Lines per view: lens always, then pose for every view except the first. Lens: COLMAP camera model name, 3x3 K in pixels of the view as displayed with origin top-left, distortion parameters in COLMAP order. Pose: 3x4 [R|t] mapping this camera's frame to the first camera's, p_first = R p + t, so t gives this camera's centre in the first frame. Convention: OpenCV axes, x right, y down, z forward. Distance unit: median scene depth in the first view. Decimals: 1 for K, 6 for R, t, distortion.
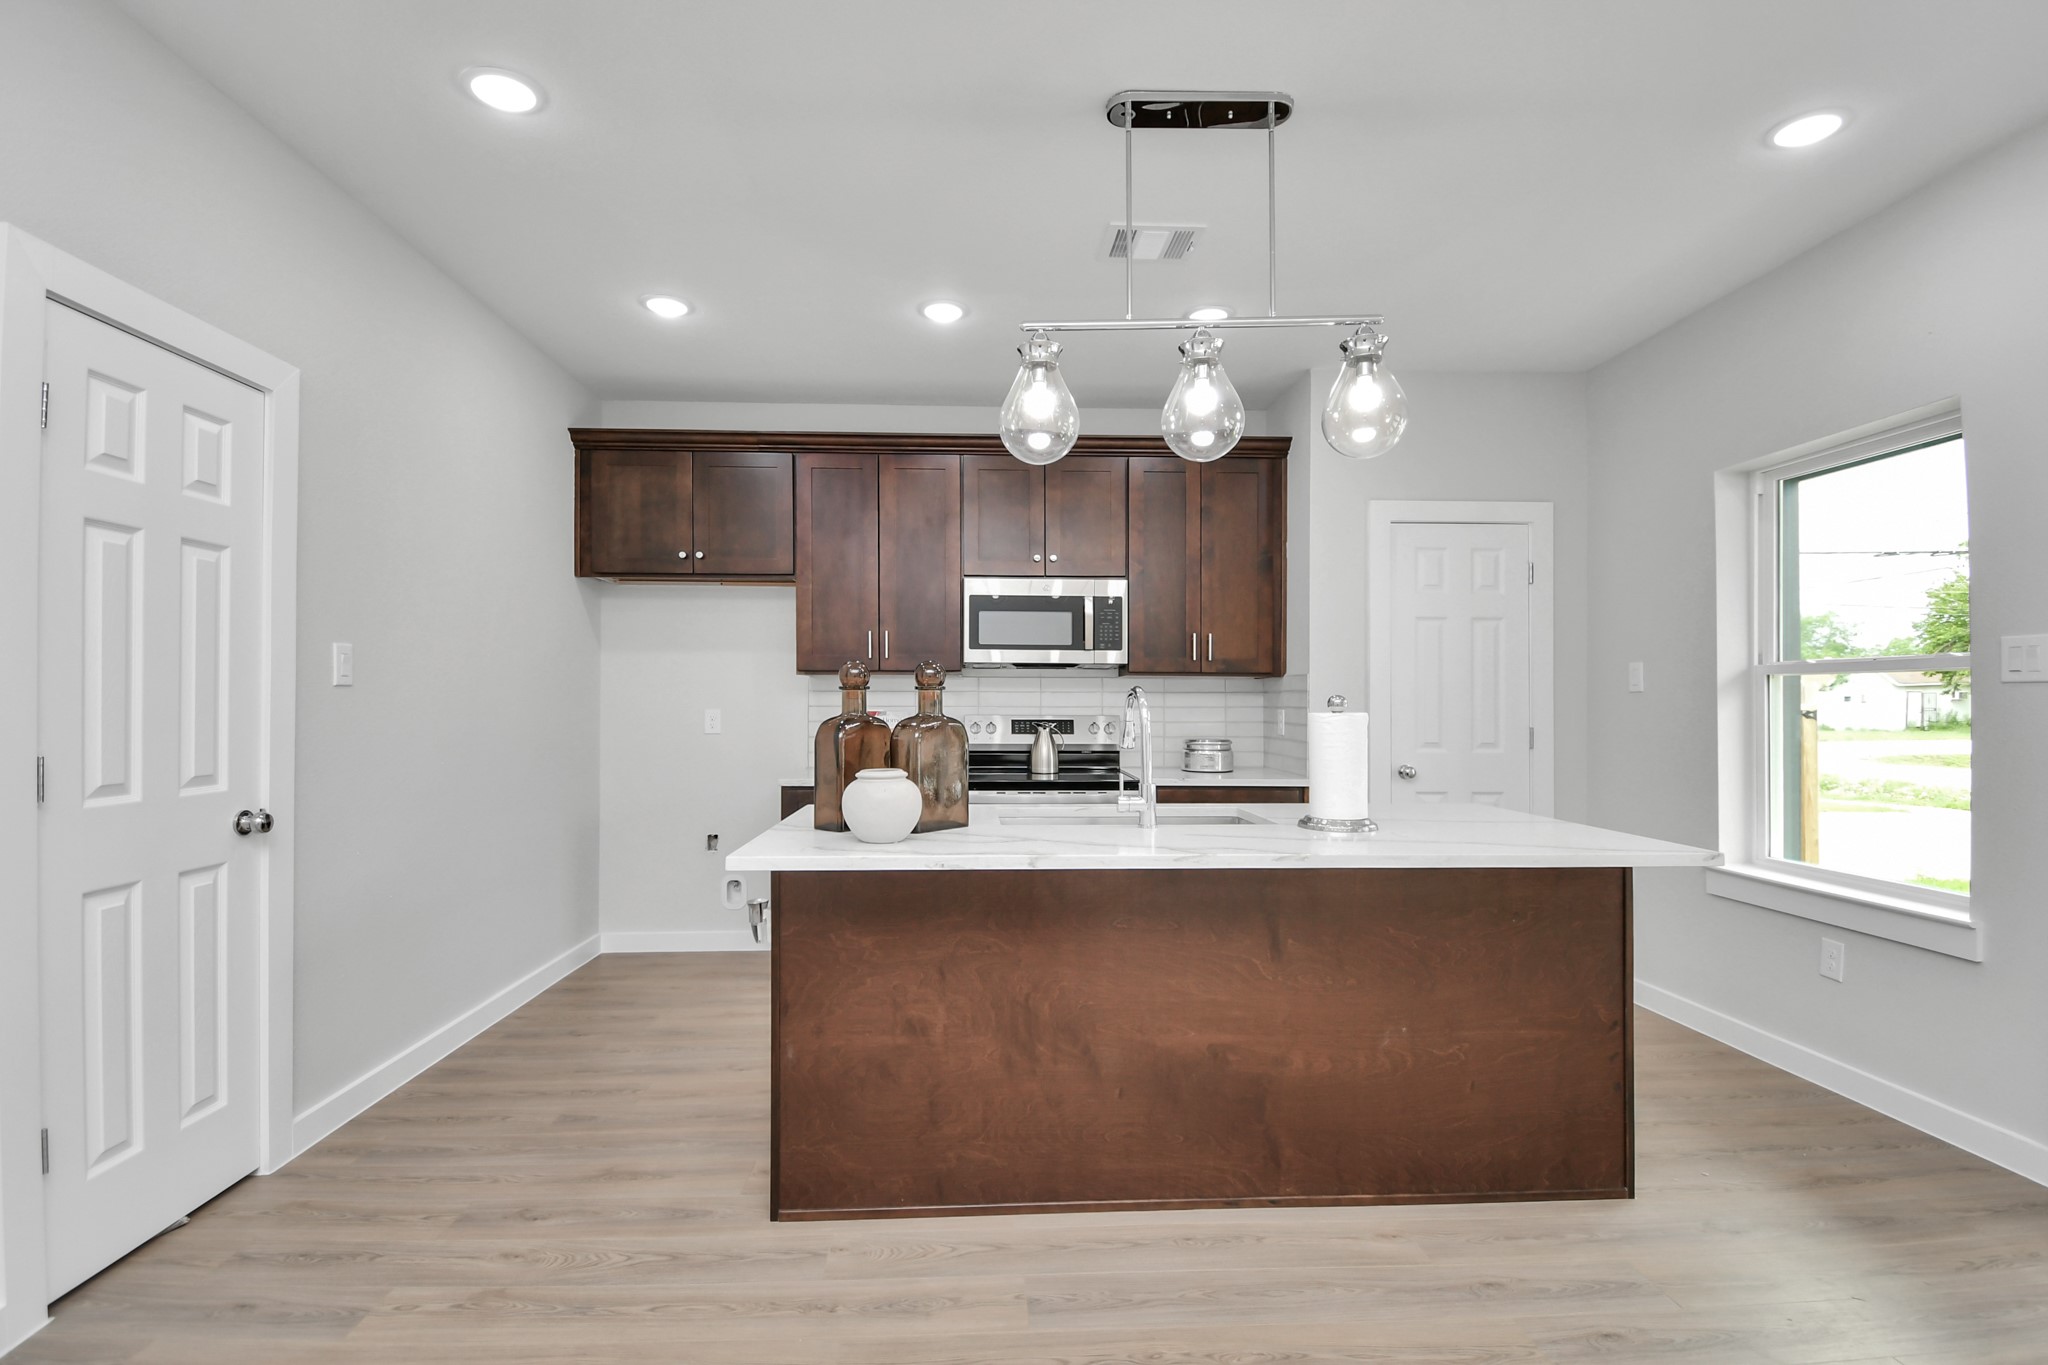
lens RADIAL K [[864.6, 0, 1025.3], [0, 864.6, 693.7], [0, 0, 1]] dist [0.022160, -0.022211]
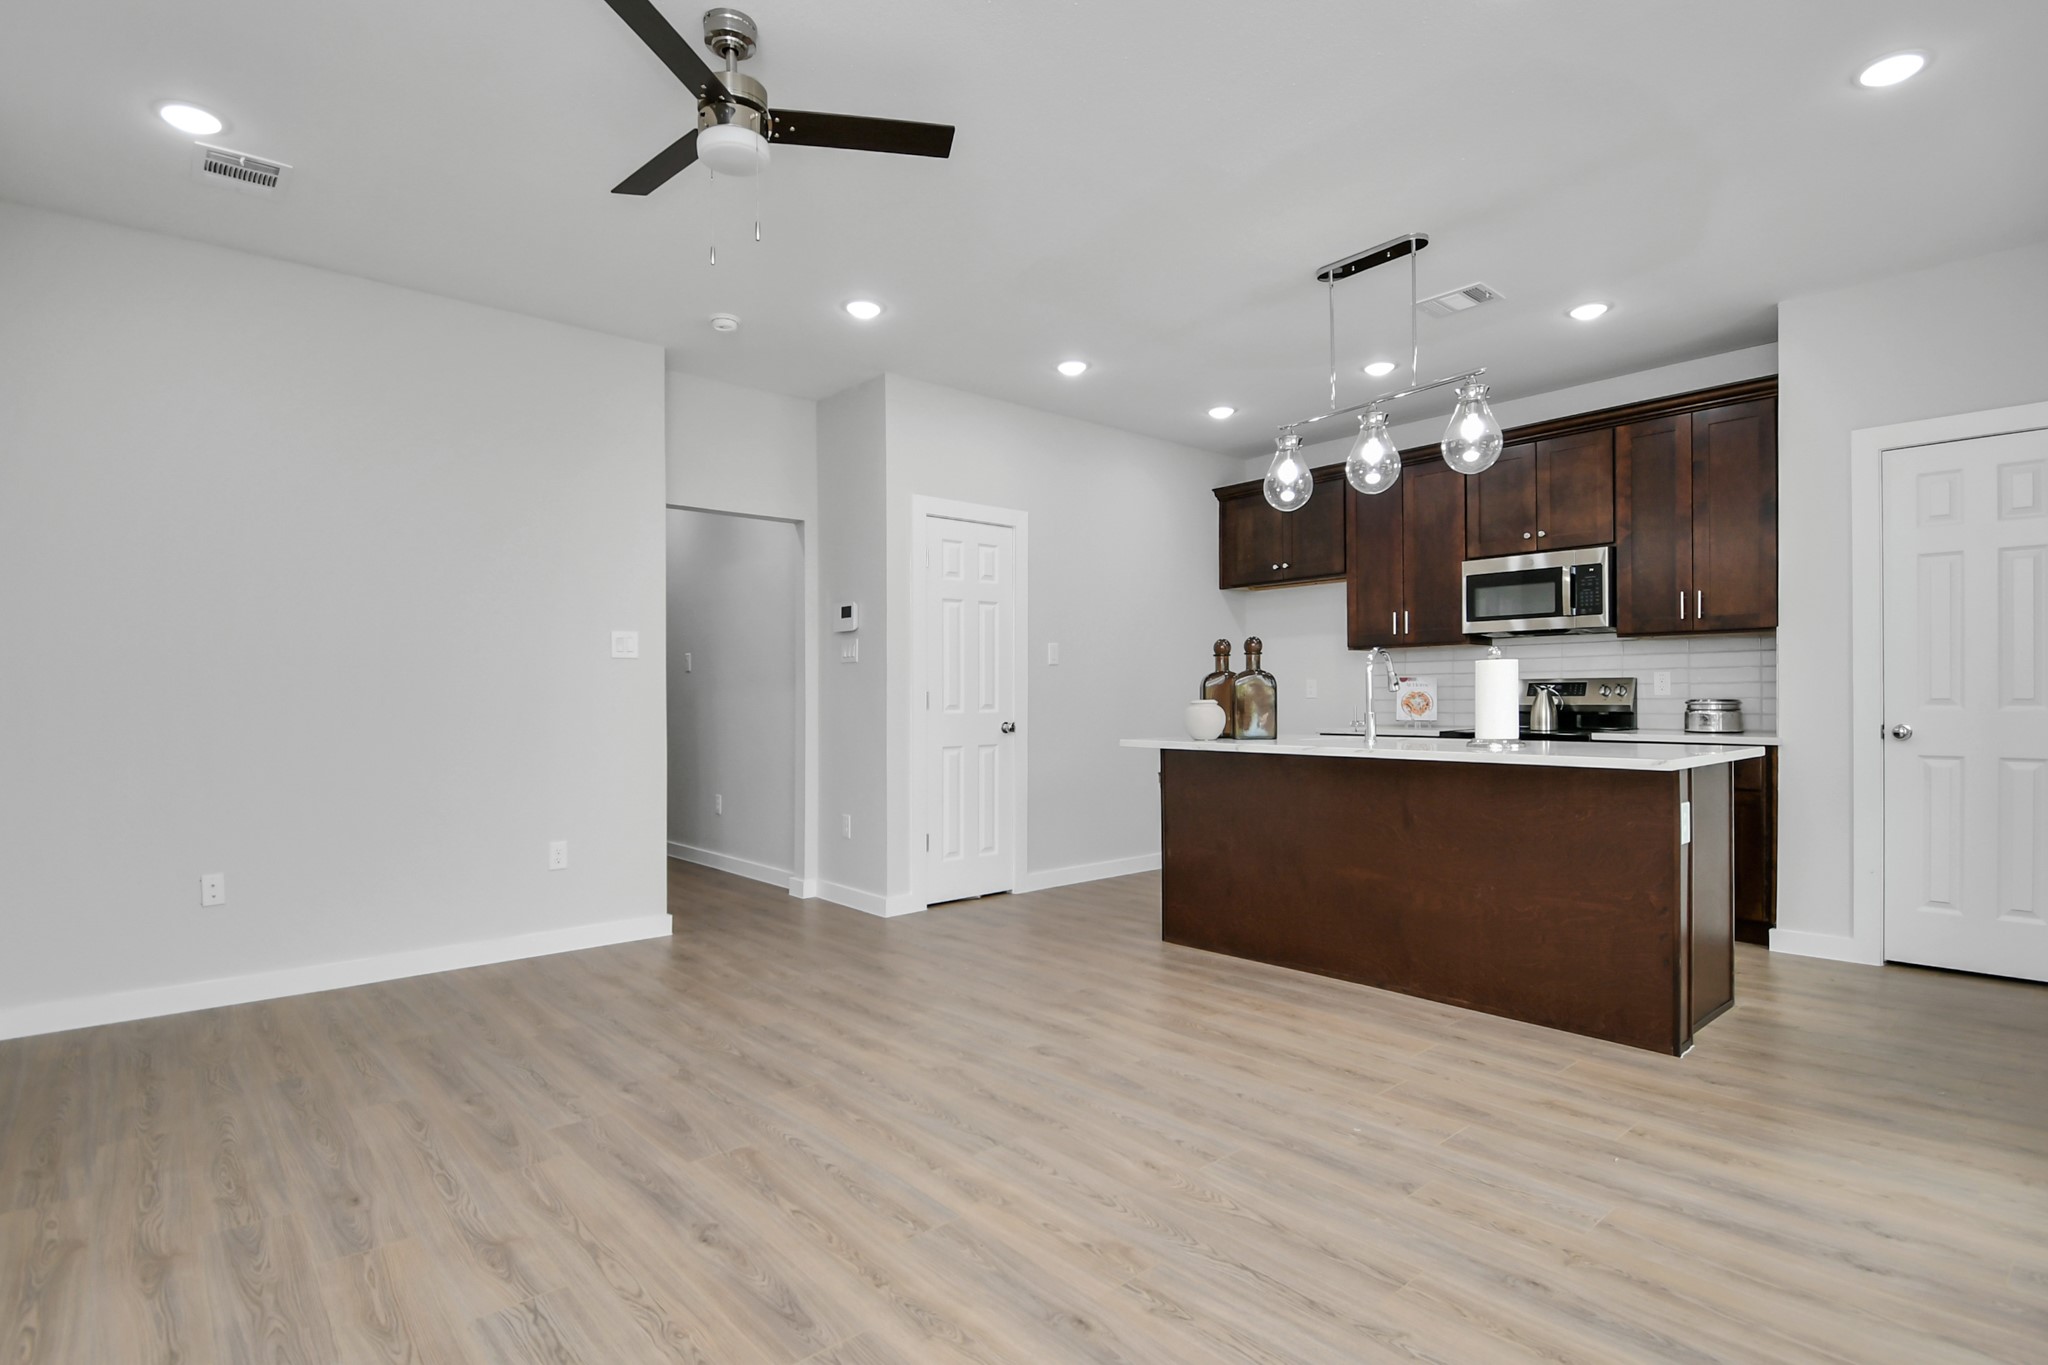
lens RADIAL K [[1036.7, 0, 1140.2], [0, 1036.7, 690.0], [0, 0, 1]] dist [0.023354, -0.037741]
pose [[0.674418, -0.012781, -0.738239, 0.671493], [0.017336, 0.999849, -0.001473, 0.034548], [0.738146, -0.011805, 0.674538, -0.271808]]
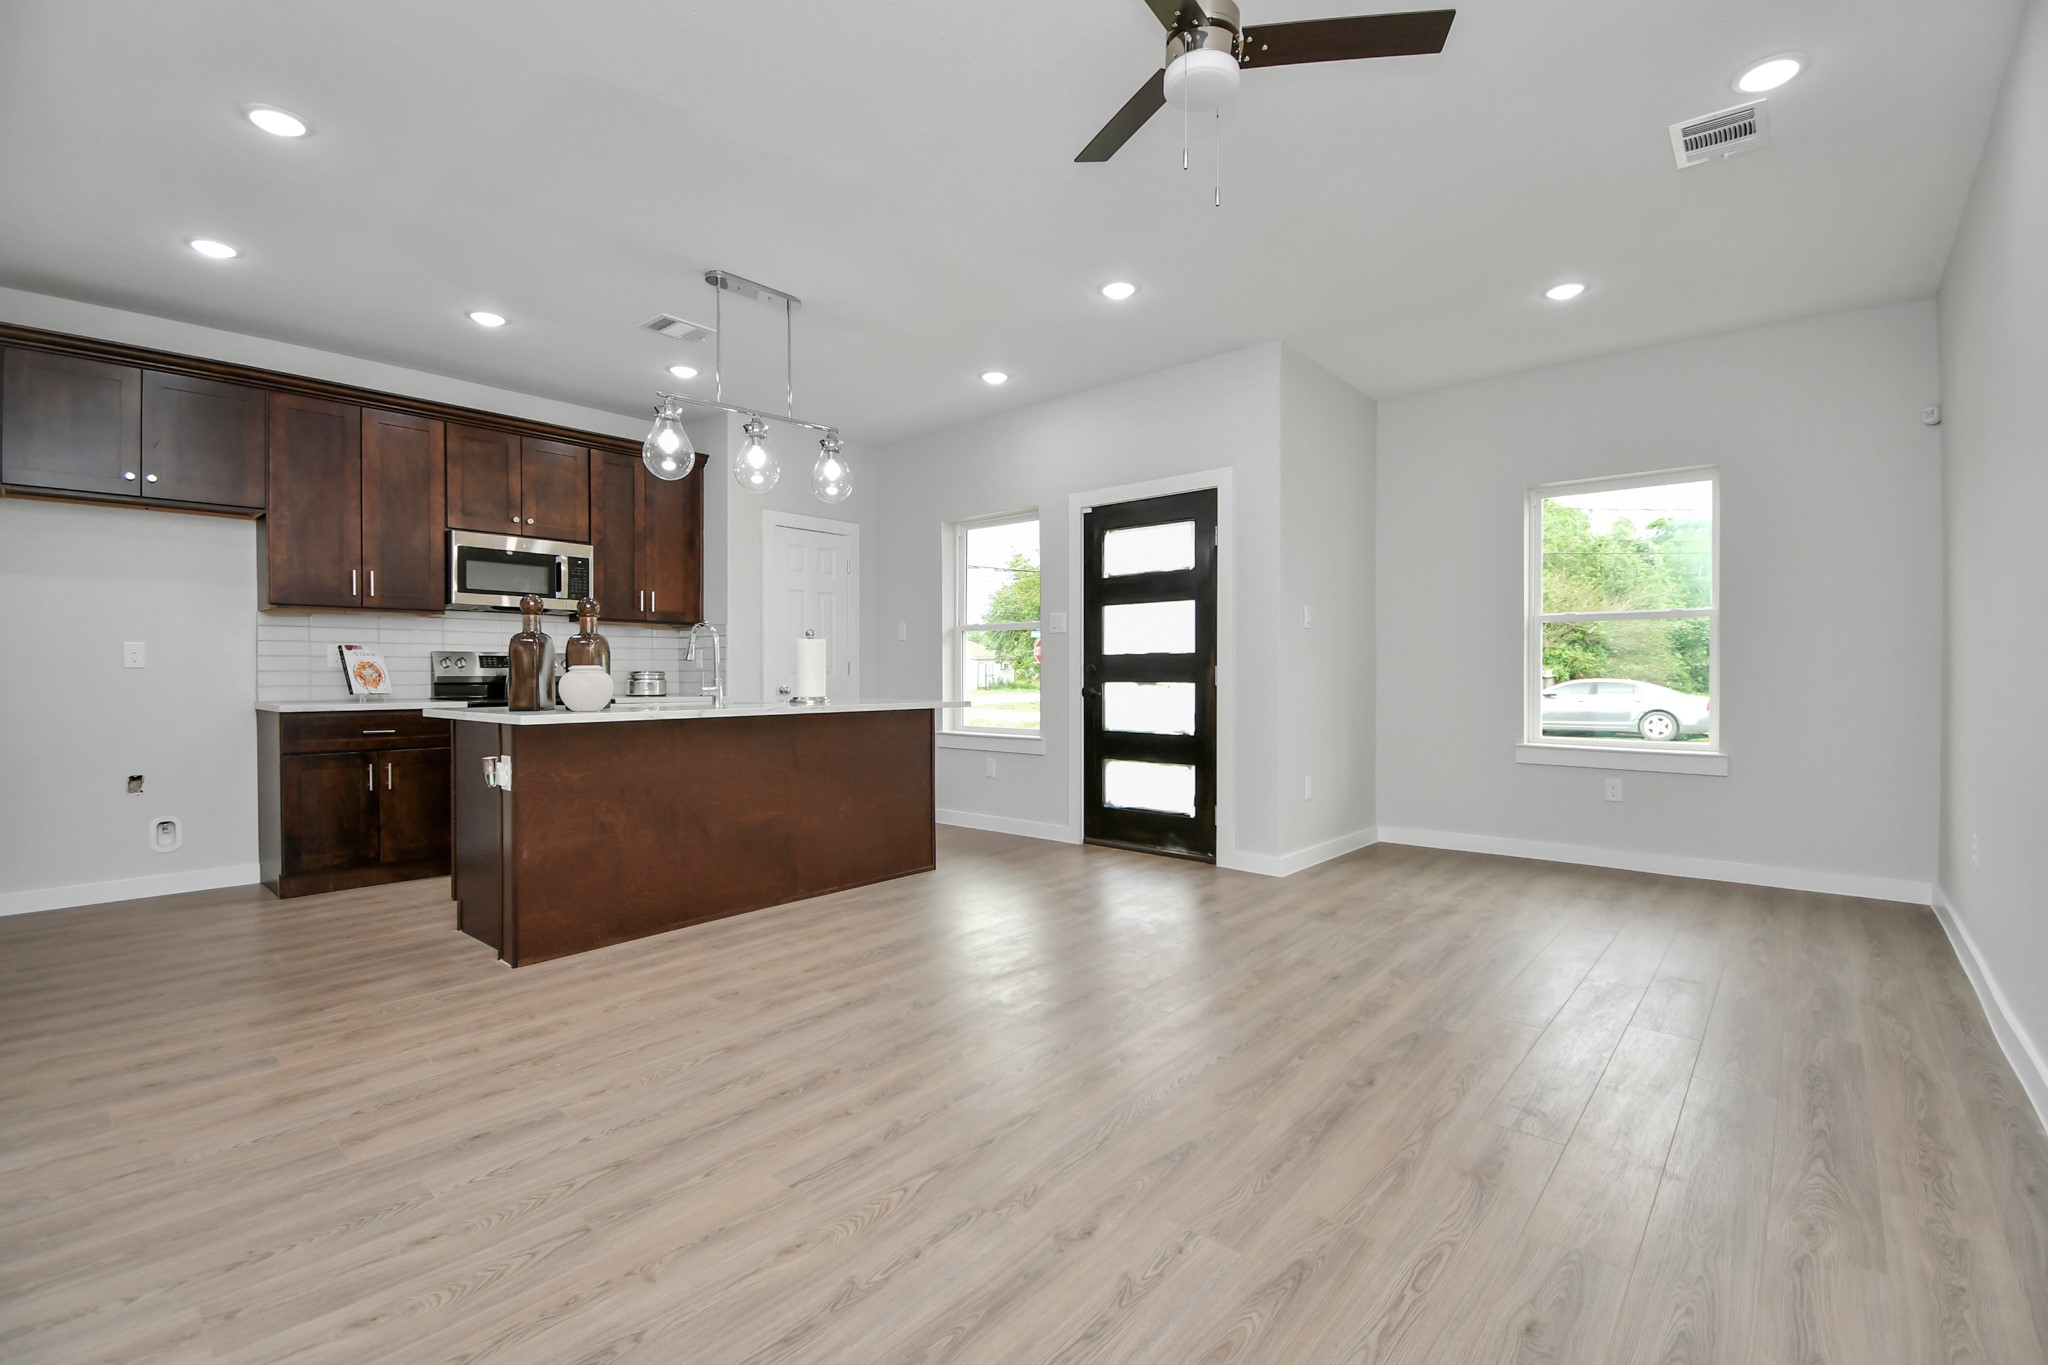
lens RADIAL K [[862.3, 0, 949.3], [0, 862.3, 682.0], [0, 0, 1]] dist [0.008622, -0.023202]
pose [[0.724520, -0.011273, 0.689161, -0.385273], [-0.005021, 0.999753, 0.021631, 0.039943], [-0.689235, -0.019132, 0.724285, -0.291626]]
